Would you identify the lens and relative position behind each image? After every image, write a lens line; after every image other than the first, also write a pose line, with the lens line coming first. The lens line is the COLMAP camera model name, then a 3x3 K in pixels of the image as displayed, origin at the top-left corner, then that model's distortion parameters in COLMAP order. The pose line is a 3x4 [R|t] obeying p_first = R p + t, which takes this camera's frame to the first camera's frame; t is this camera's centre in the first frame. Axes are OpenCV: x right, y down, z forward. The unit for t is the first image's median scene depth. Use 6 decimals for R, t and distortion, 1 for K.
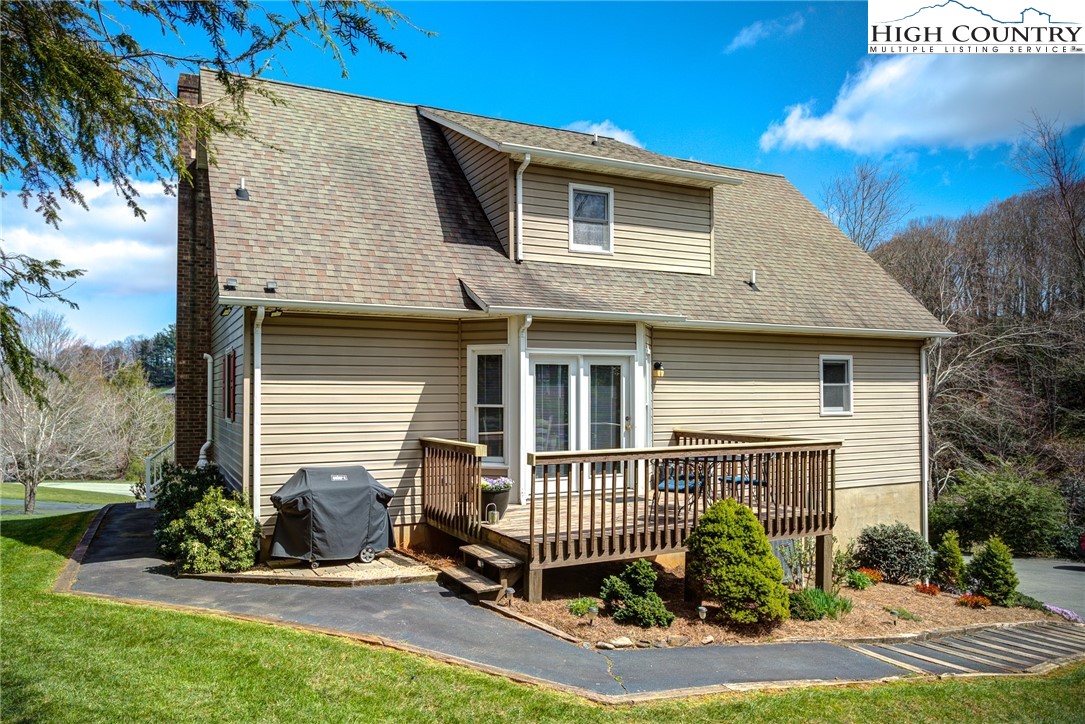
lens RADIAL K [[749.7, 0, 499.0], [0, 749.7, 378.3], [0, 0, 1]] dist [-0.008912, 0.001481]
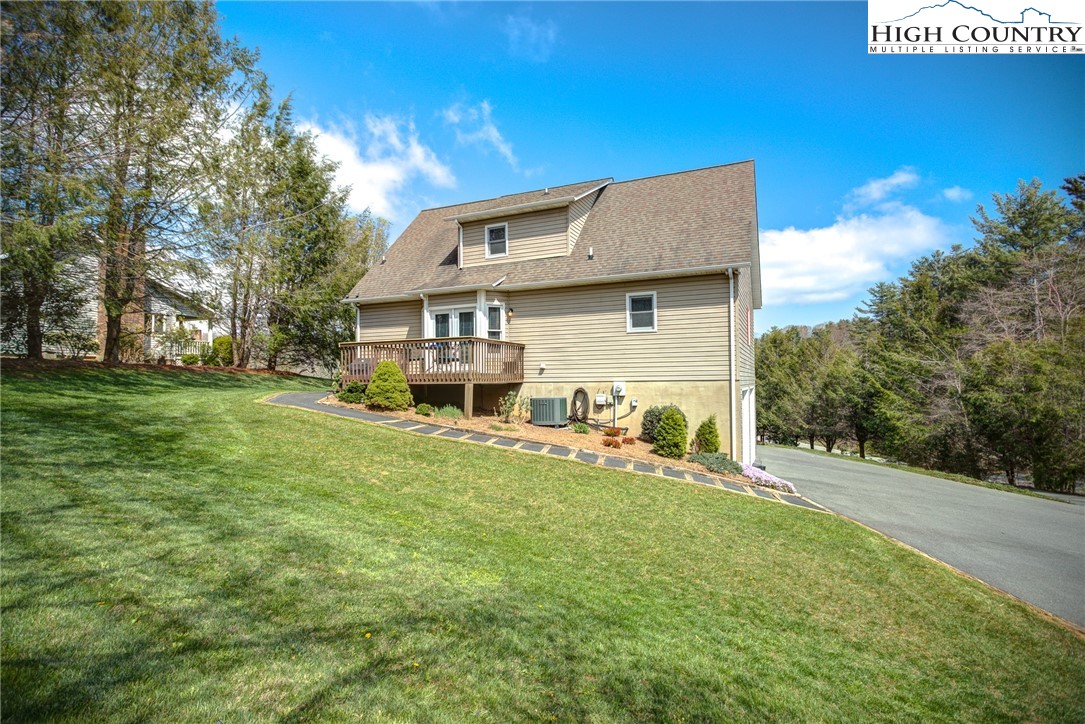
lens RADIAL K [[526.5, 0, 542.5], [0, 526.5, 362.0], [0, 0, 1]] dist [-0.016603, 0.000210]
pose [[0.648906, -0.029285, -0.760305, 1.477543], [0.023016, 0.999557, -0.018856, 0.163427], [0.760520, -0.005263, 0.649293, 0.214664]]
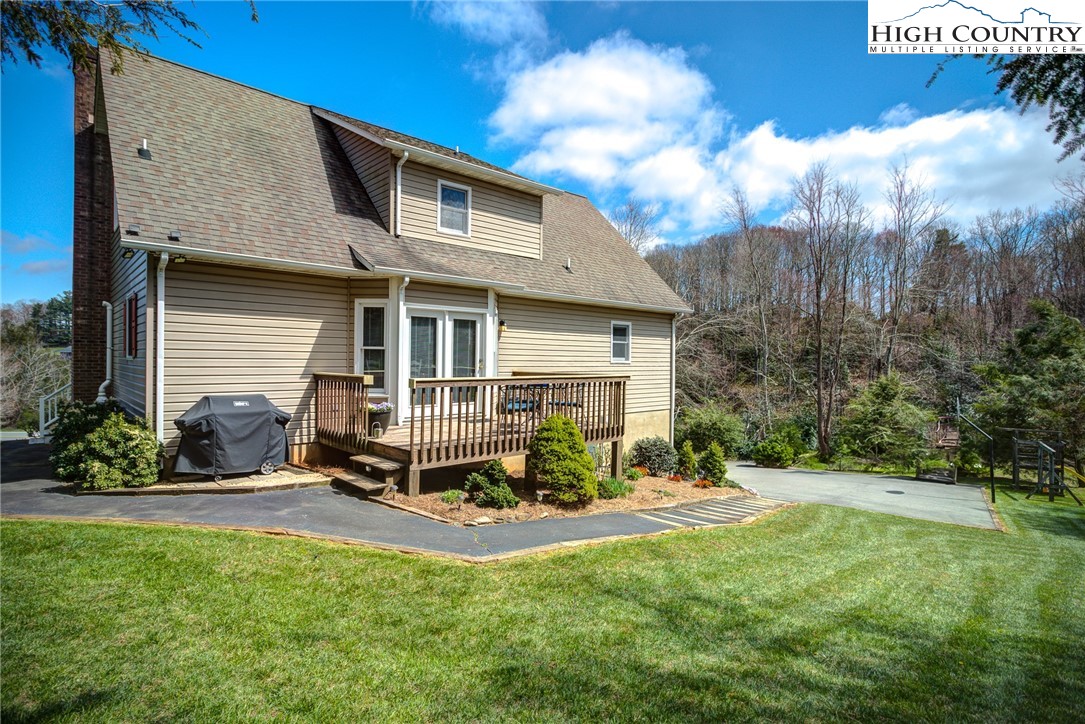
lens RADIAL K [[550.9, 0, 539.0], [0, 550.9, 364.7], [0, 0, 1]] dist [-0.016497, 0.008823]
pose [[0.954996, 0.011058, 0.296412, -0.020363], [-0.020465, 0.999380, 0.028653, 0.032954], [-0.295911, -0.033430, 0.954630, 0.039127]]
